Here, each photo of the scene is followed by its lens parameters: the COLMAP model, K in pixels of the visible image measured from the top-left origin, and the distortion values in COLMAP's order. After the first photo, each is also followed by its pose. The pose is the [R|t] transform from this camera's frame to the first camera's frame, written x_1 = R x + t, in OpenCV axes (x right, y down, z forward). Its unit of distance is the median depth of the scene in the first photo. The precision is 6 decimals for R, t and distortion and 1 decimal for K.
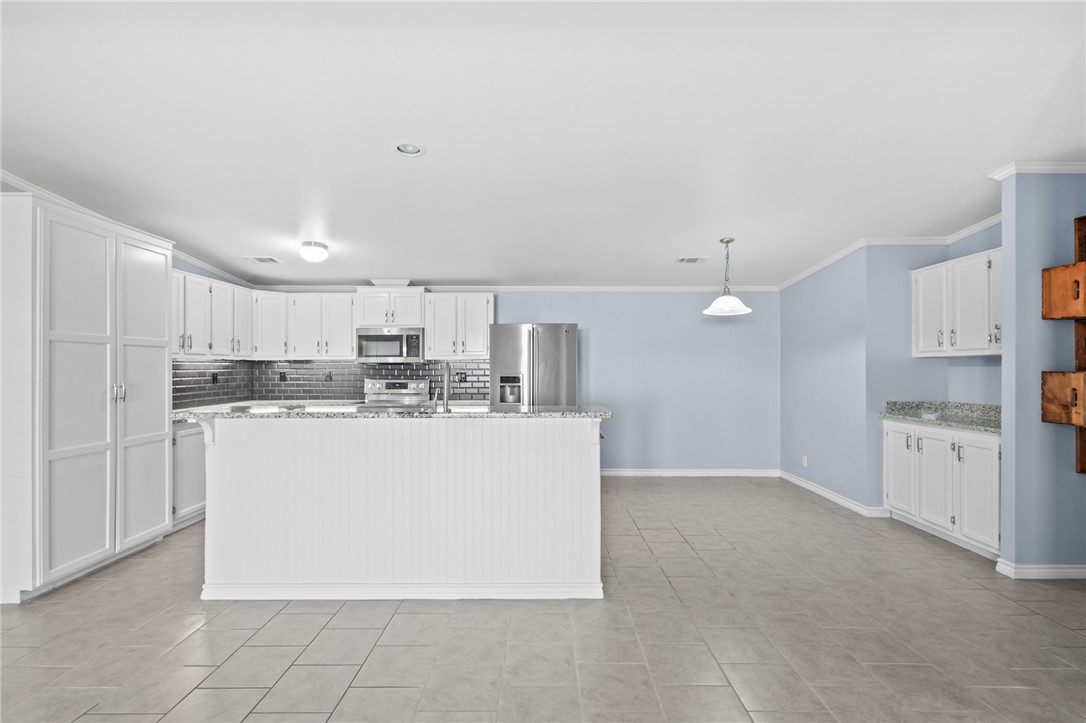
lens RADIAL K [[504.0, 0, 543.5], [0, 504.0, 368.0], [0, 0, 1]] dist [0.007282, -0.000350]
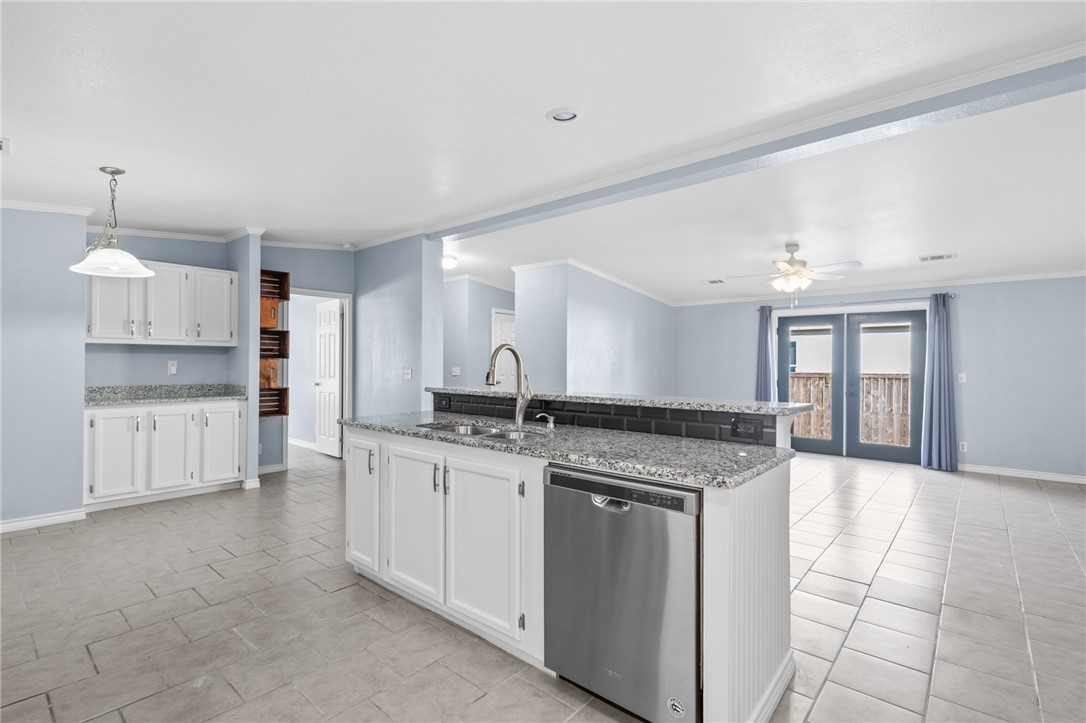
lens RADIAL K [[501.0, 0, 544.2], [0, 501.0, 363.7], [0, 0, 1]] dist [0.013750, -0.006096]
pose [[-0.759280, -0.003403, 0.650756, -0.578988], [-0.005713, 0.999983, -0.001437, 0.015582], [-0.650739, -0.004809, -0.759286, 1.182476]]
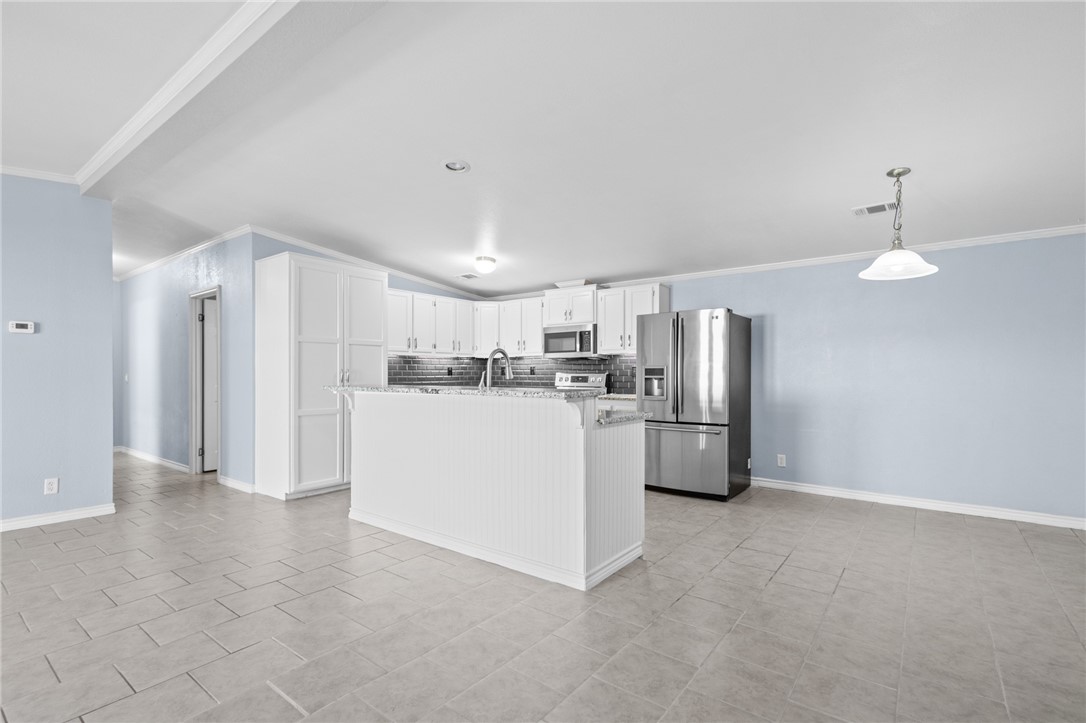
lens RADIAL K [[506.3, 0, 540.7], [0, 506.3, 373.8], [0, 0, 1]] dist [0.007883, -0.000477]
pose [[0.791716, 0.001064, -0.610888, 0.419324], [-0.000667, 0.999999, 0.000877, 0.031420], [0.610889, -0.000287, 0.791716, 0.129685]]
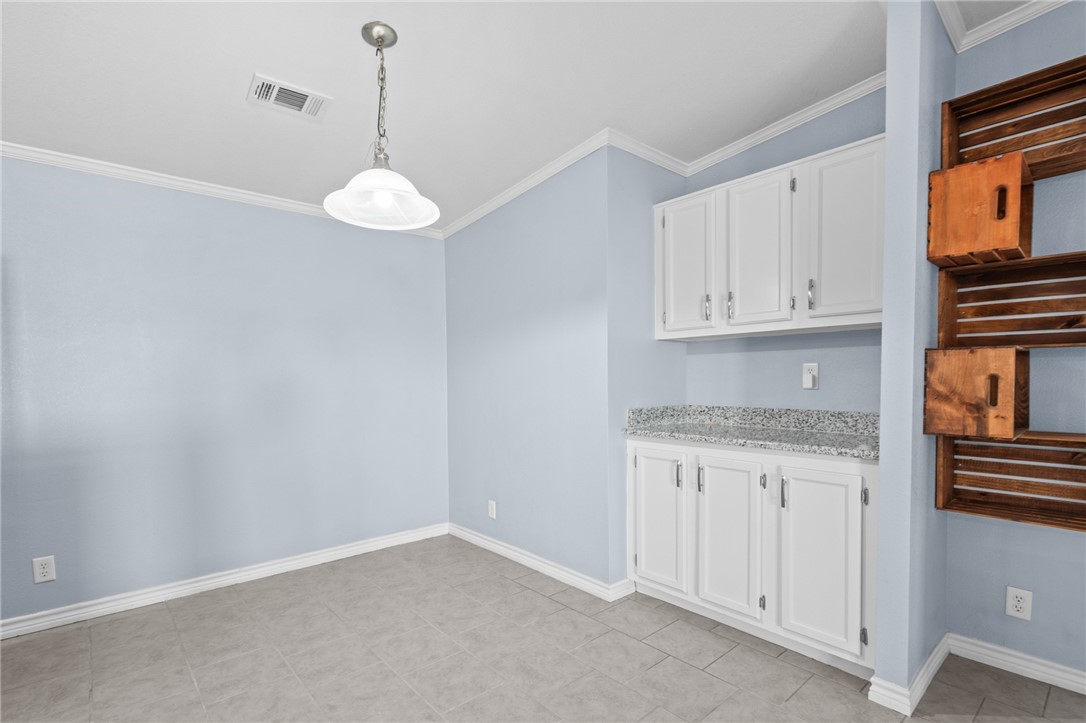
lens RADIAL K [[510.1, 0, 537.9], [0, 510.1, 393.3], [0, 0, 1]] dist [-0.000096, -0.000390]
pose [[0.750622, -0.028796, 0.660104, 0.185268], [0.008788, 0.999397, 0.033604, 0.025400], [-0.660674, -0.019423, 0.750422, 0.621748]]
